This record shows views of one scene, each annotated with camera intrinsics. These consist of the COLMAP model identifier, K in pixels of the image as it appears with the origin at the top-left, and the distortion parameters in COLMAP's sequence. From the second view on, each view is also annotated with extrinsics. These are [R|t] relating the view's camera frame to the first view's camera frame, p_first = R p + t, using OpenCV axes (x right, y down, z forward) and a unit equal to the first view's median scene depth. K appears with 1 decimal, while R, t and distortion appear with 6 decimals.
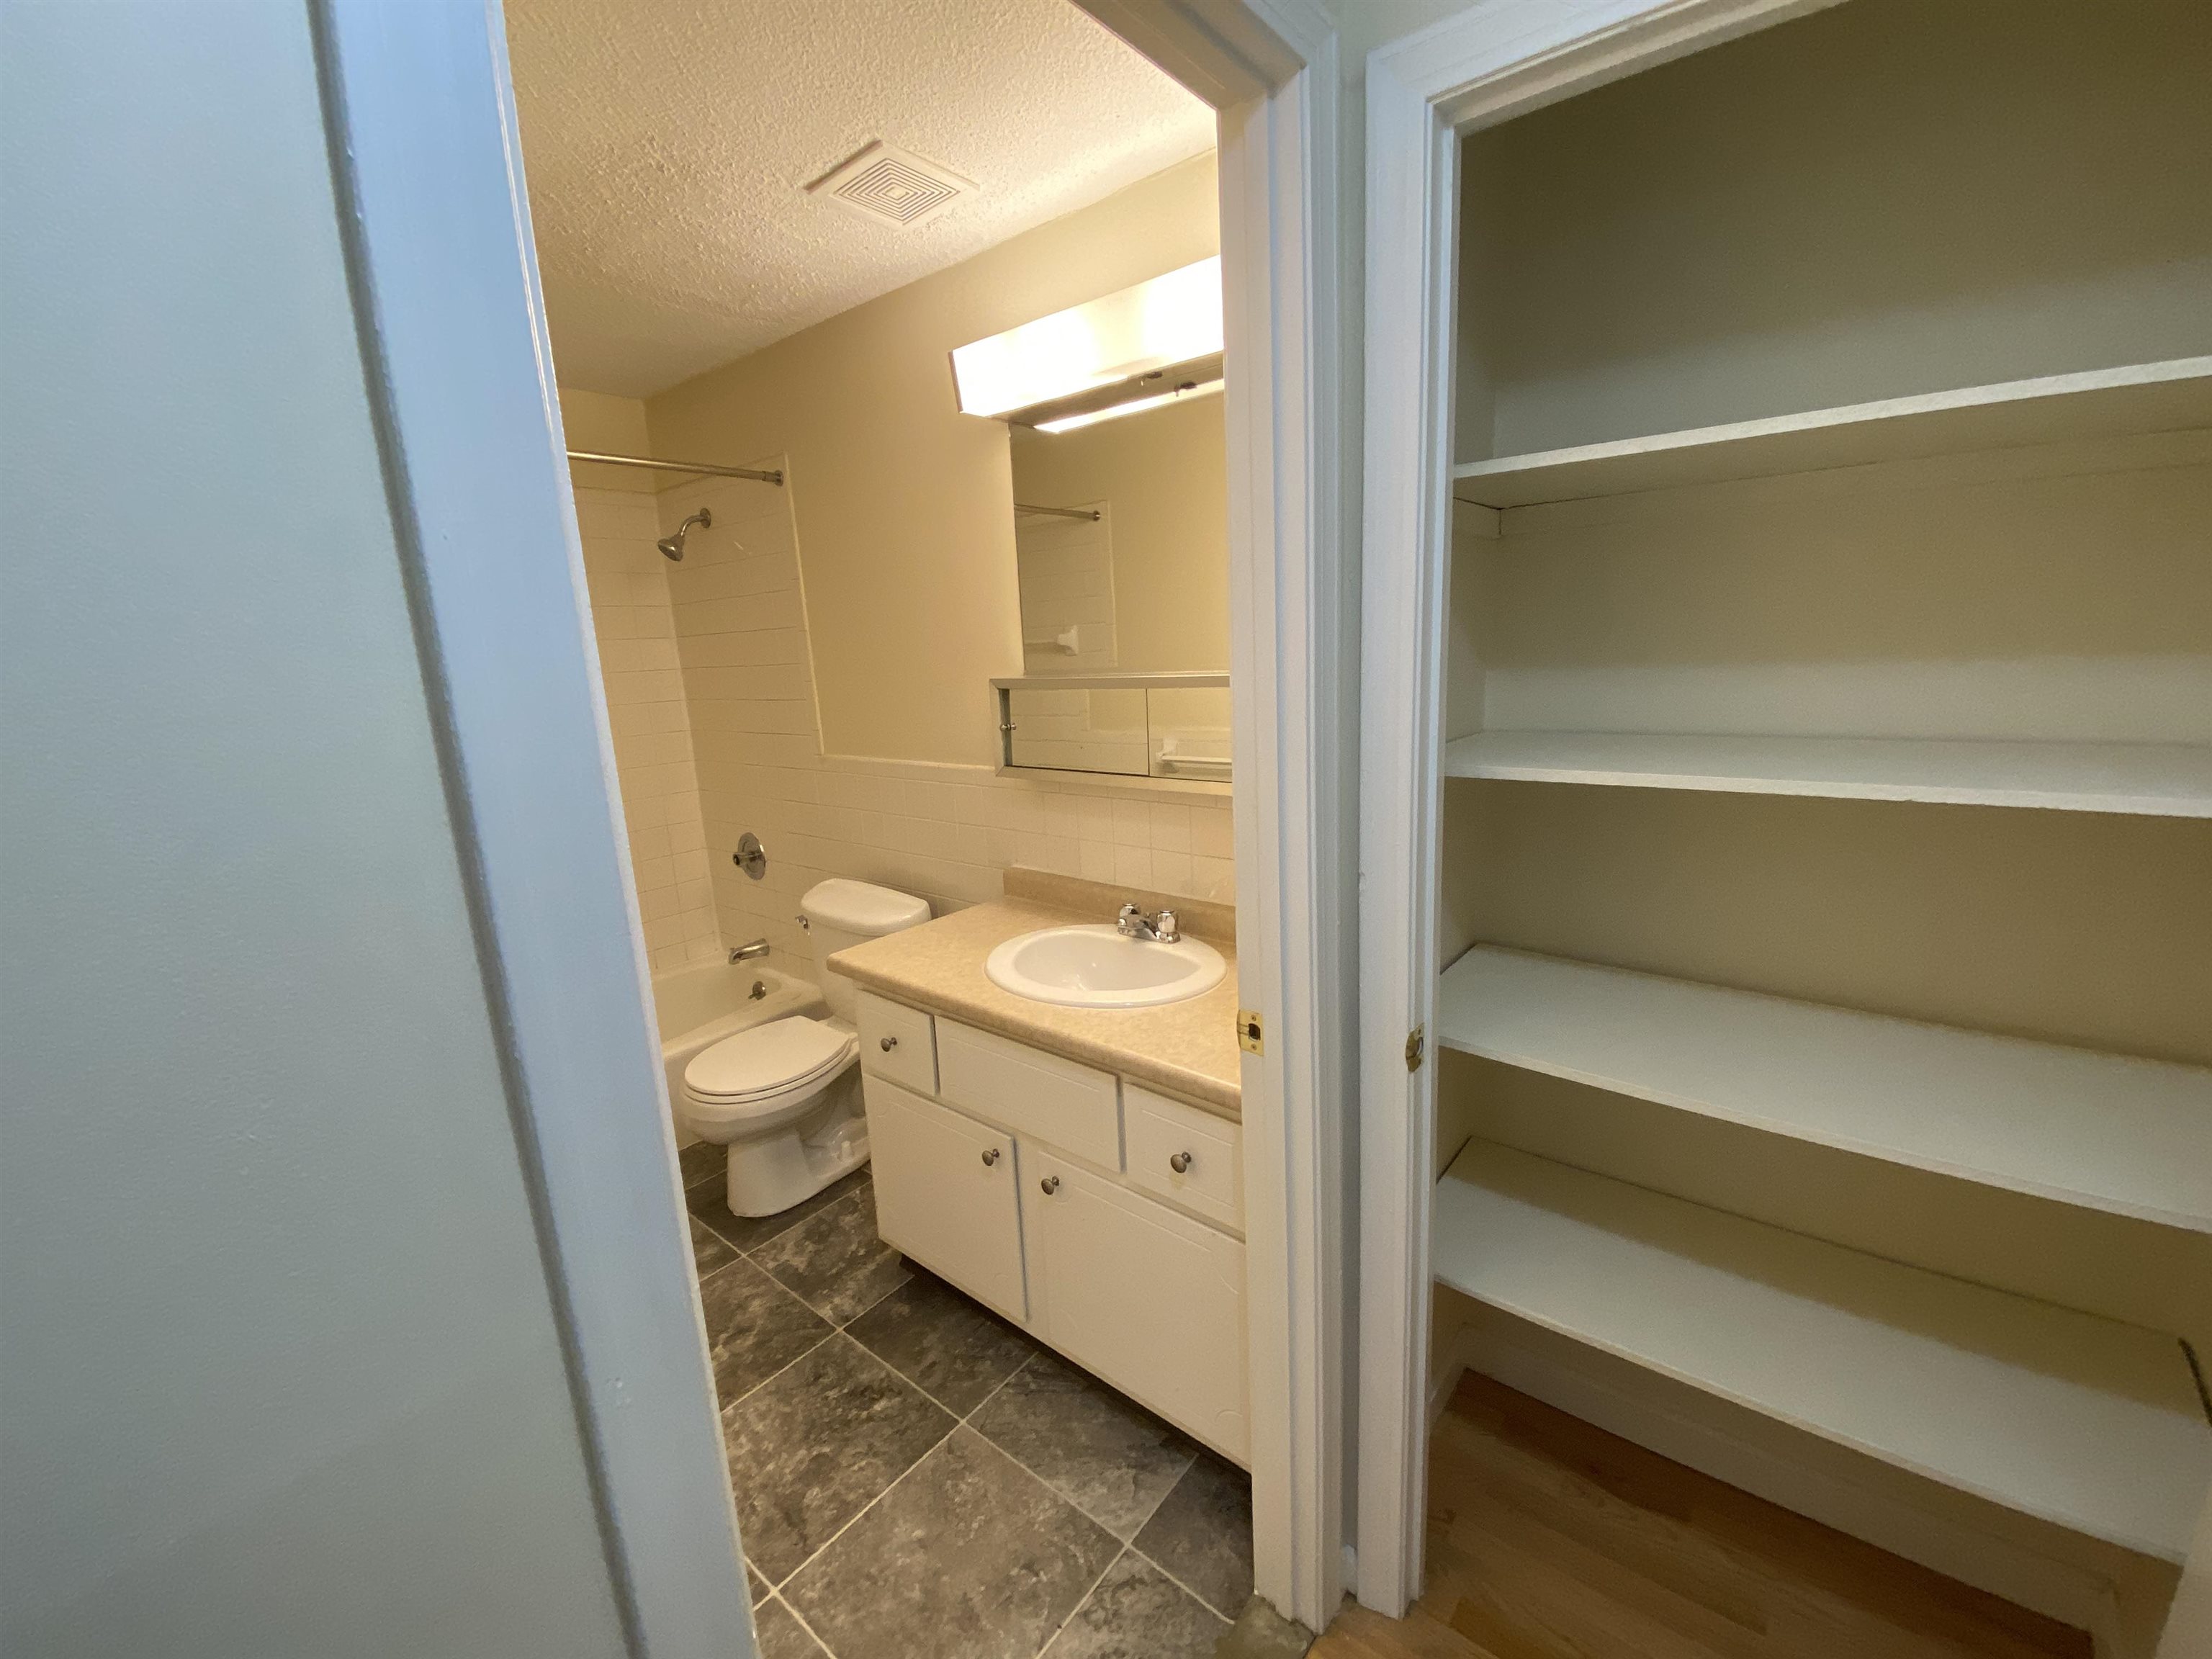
lens RADIAL K [[893.7, 0, 1106.1], [0, 893.7, 820.6], [0, 0, 1]] dist [0.035900, -0.030182]
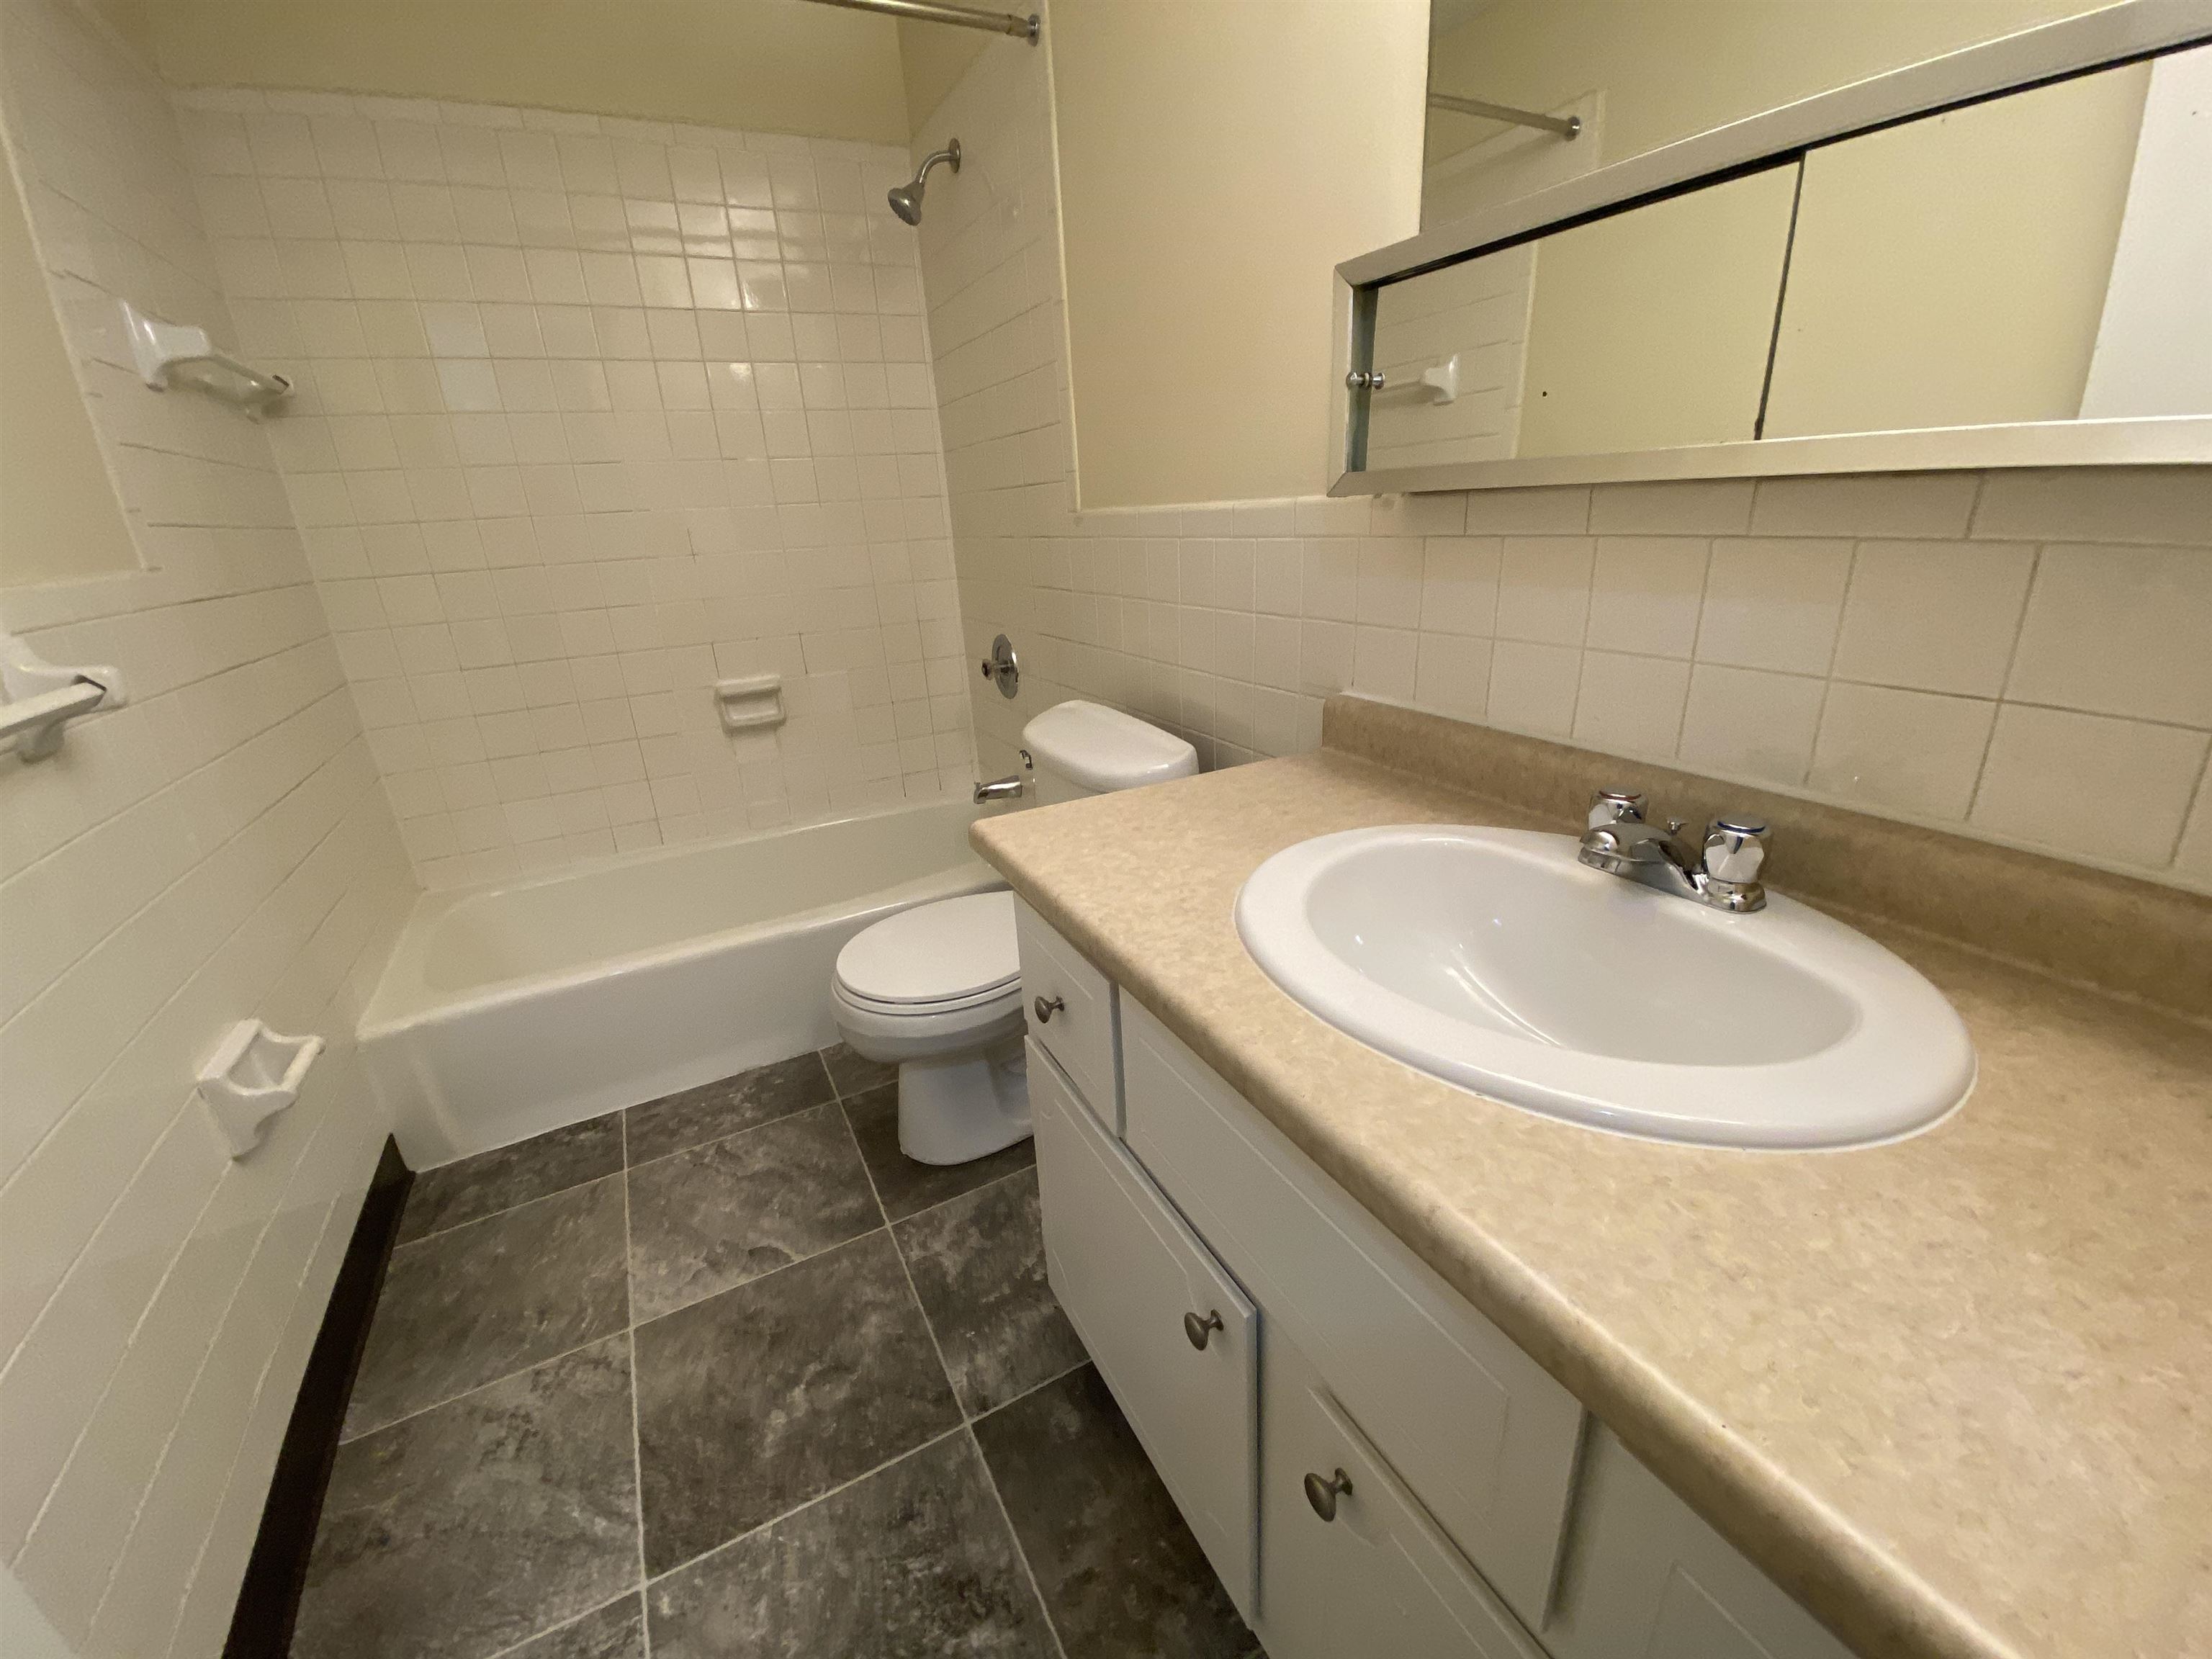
lens RADIAL K [[893.7, 0, 1106.1], [0, 893.7, 820.6], [0, 0, 1]] dist [0.035900, -0.030182]
pose [[0.921621, 0.127825, -0.366437, -0.034994], [-0.066816, 0.982364, 0.174632, 0.047243], [0.382297, -0.136460, 0.913908, 0.511710]]
